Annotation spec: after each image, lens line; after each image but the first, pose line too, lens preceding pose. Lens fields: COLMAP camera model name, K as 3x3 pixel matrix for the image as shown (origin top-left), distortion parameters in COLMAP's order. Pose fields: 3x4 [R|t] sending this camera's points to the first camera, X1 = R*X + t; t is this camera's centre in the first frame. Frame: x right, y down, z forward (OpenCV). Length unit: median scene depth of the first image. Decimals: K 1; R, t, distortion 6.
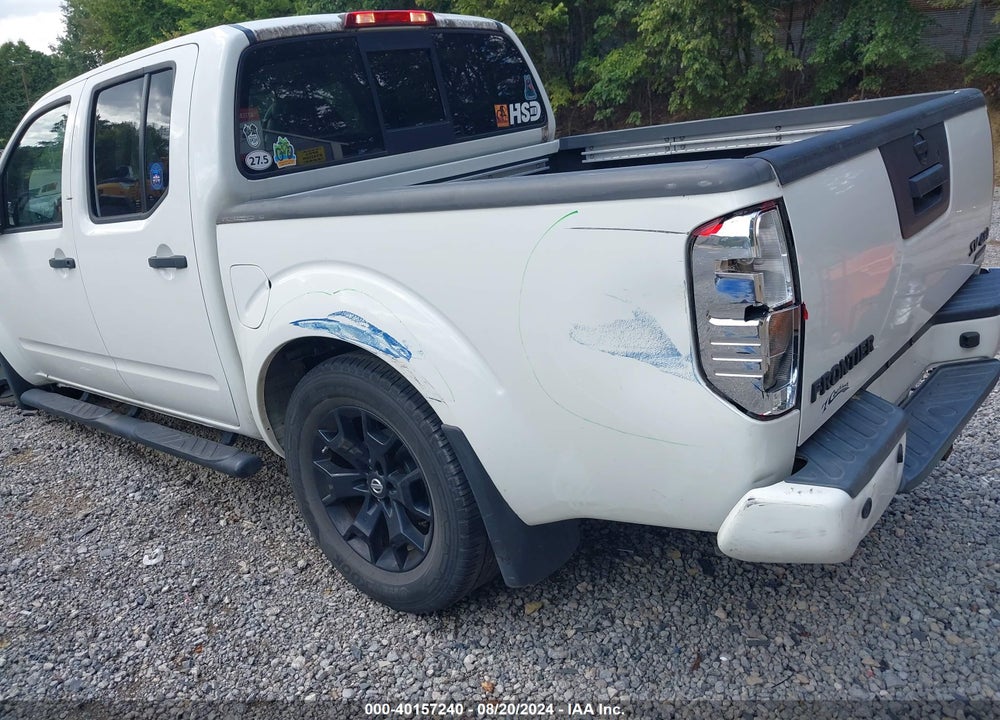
lens RADIAL K [[794.1, 0, 492.4], [0, 794.1, 353.2], [0, 0, 1]] dist [-0.008778, 0.013535]
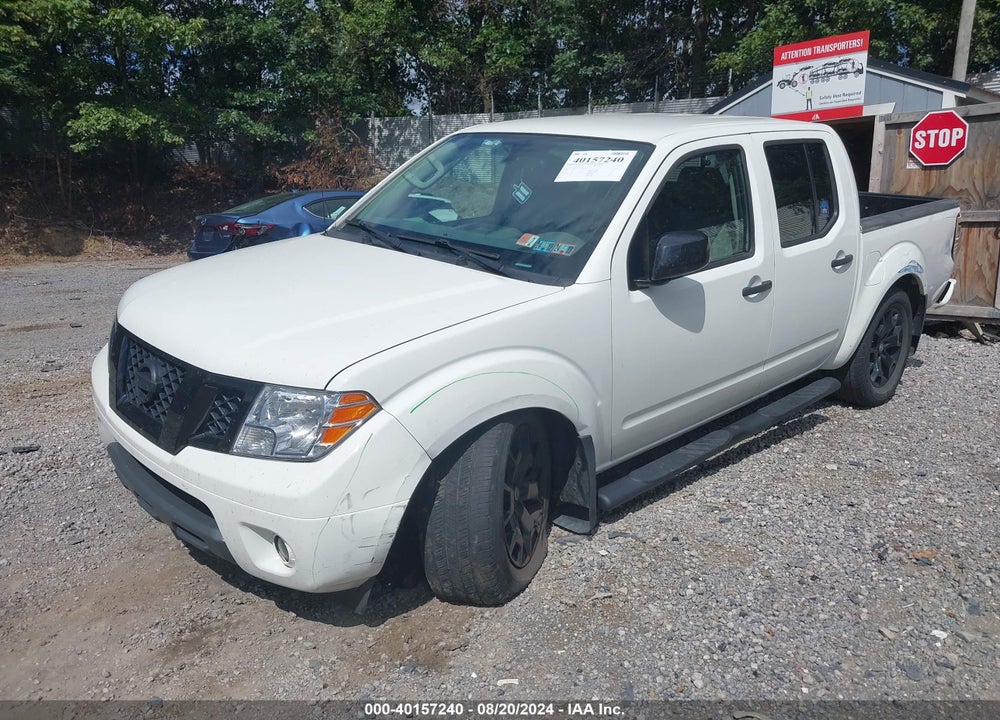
lens RADIAL K [[794.1, 0, 488.3], [0, 794.1, 358.5], [0, 0, 1]] dist [-0.008778, 0.013535]
pose [[0.134452, -0.165396, 0.977019, -1.641895], [0.265533, 0.955927, 0.125284, -0.250054], [-0.954681, 0.242586, 0.172444, 1.141418]]
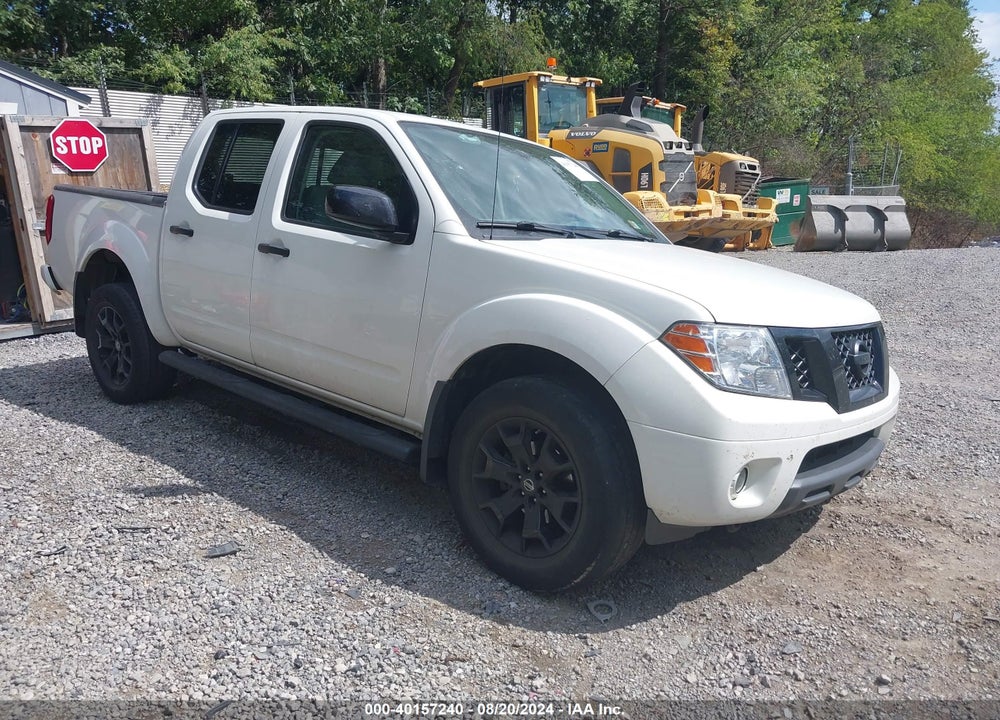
lens RADIAL K [[794.1, 0, 490.6], [0, 794.1, 360.5], [0, 0, 1]] dist [-0.008778, 0.013535]
pose [[-0.995191, 0.025401, 0.094603, -0.590205], [0.065603, 0.890035, 0.451147, -0.630459], [-0.072740, 0.455183, -0.887422, 2.409682]]
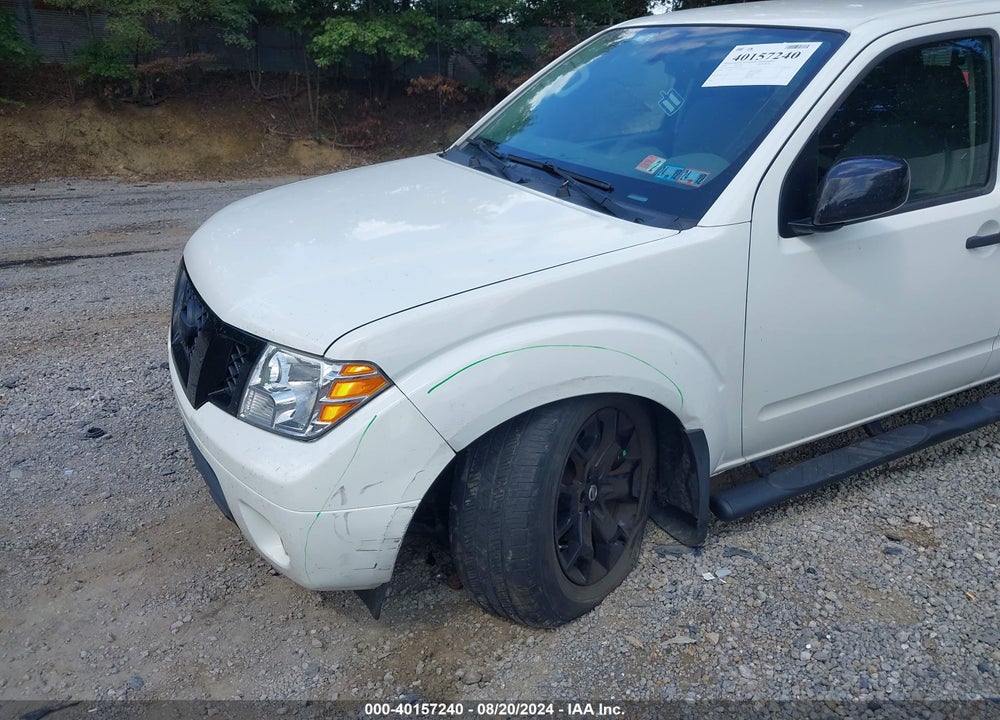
lens RADIAL K [[794.1, 0, 487.7], [0, 794.1, 372.7], [0, 0, 1]] dist [-0.008778, 0.013535]
pose [[0.415796, -0.254561, 0.873105, -1.435222], [0.238403, 0.956965, 0.165477, -0.228624], [-0.877655, 0.139347, 0.458590, 1.049863]]
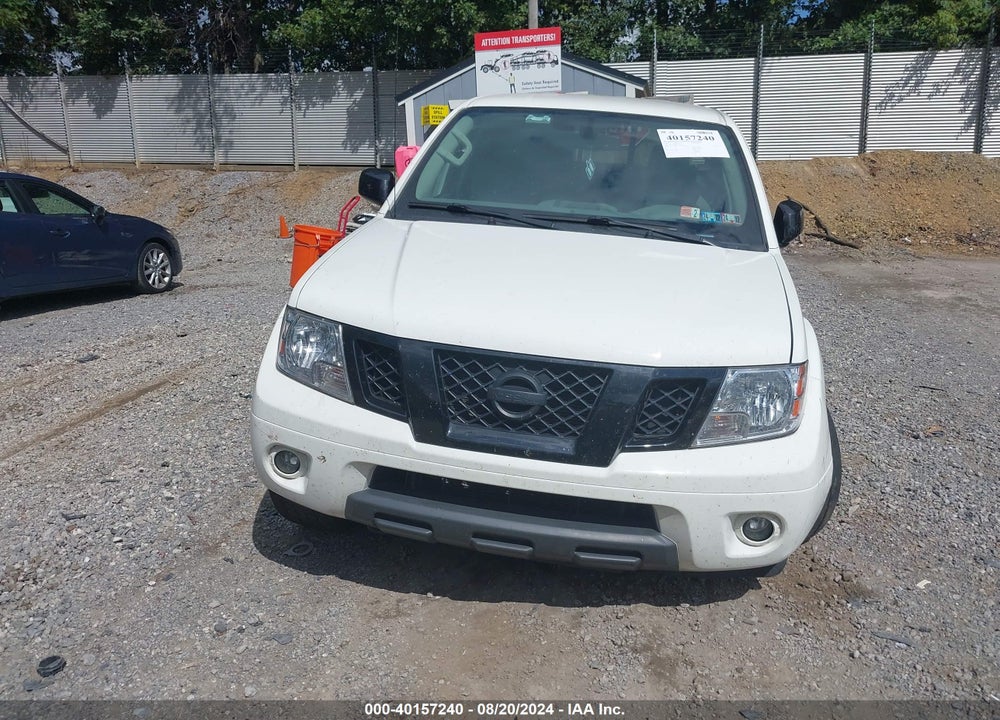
lens RADIAL K [[794.1, 0, 496.7], [0, 794.1, 360.9], [0, 0, 1]] dist [-0.008778, 0.013535]
pose [[-0.460650, -0.169033, 0.871338, -1.487466], [0.264863, 0.910792, 0.316712, -0.465224], [-0.847142, 0.376678, -0.374785, 1.875250]]
